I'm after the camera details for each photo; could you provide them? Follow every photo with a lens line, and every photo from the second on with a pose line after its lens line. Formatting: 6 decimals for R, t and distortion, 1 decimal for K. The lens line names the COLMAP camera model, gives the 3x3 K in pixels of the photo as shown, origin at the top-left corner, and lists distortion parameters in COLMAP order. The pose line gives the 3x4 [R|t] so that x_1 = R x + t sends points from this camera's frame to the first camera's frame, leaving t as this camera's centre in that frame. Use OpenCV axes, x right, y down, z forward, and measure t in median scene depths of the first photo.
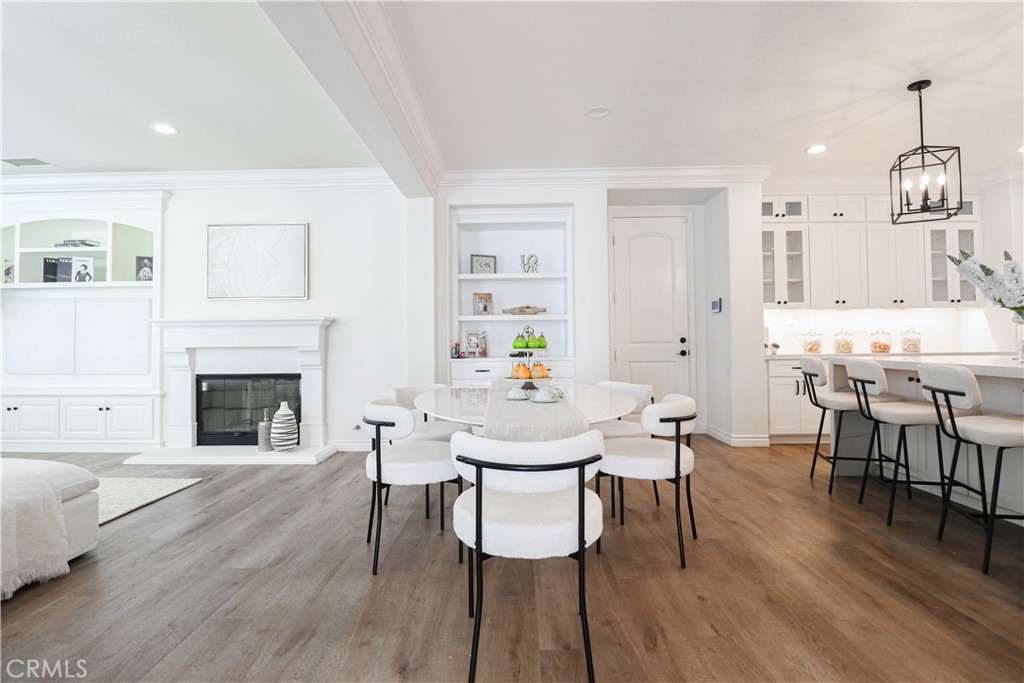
lens RADIAL K [[482.8, 0, 511.1], [0, 482.8, 337.2], [0, 0, 1]] dist [-0.013602, -0.001787]
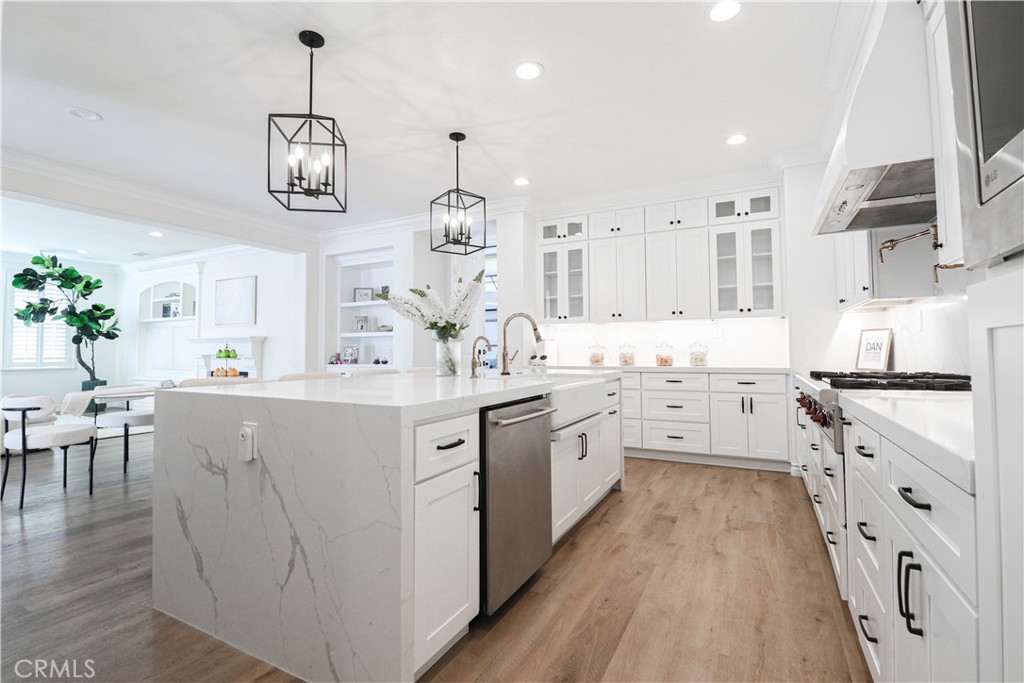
lens RADIAL K [[482.8, 0, 508.7], [0, 482.8, 339.8], [0, 0, 1]] dist [-0.013602, -0.001787]
pose [[0.890721, -0.005938, -0.454512, 0.944064], [0.000594, 0.999929, -0.011900, -0.009693], [0.454551, 0.010329, 0.890661, -0.010472]]
